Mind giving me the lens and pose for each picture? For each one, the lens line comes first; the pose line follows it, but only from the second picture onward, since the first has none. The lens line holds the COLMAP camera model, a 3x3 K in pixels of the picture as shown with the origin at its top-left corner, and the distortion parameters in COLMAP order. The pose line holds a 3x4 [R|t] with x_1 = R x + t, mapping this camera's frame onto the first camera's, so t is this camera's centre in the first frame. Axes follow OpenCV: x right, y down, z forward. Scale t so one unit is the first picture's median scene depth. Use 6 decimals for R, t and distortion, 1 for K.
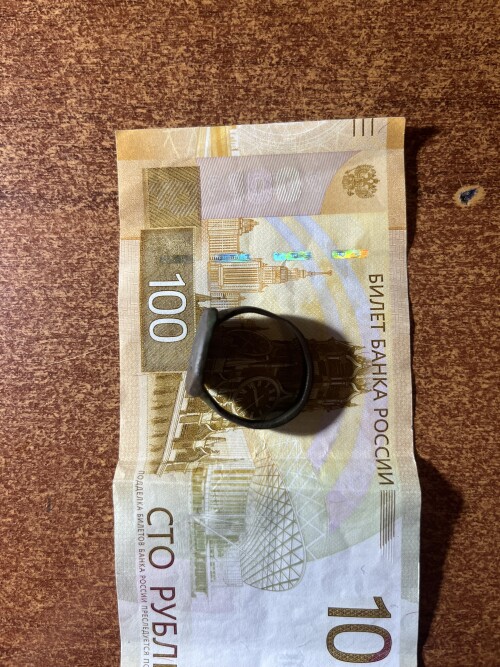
lens RADIAL K [[505.2, 0, 250.7], [0, 505.2, 333.8], [0, 0, 1]] dist [-0.013109, -0.003140]
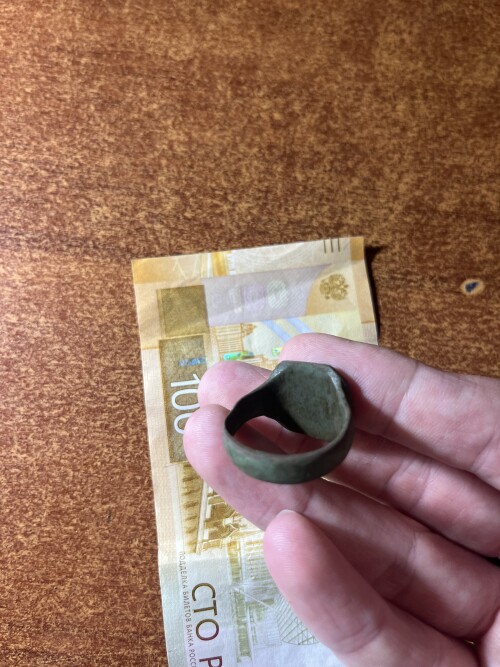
lens RADIAL K [[505.2, 0, 249.2], [0, 505.2, 333.2], [0, 0, 1]] dist [-0.013109, -0.003140]
pose [[0.992975, 0.056324, -0.104064, 0.004171], [-0.063458, 0.995762, -0.066561, -0.018080], [0.099874, 0.072697, 0.992341, -0.170602]]
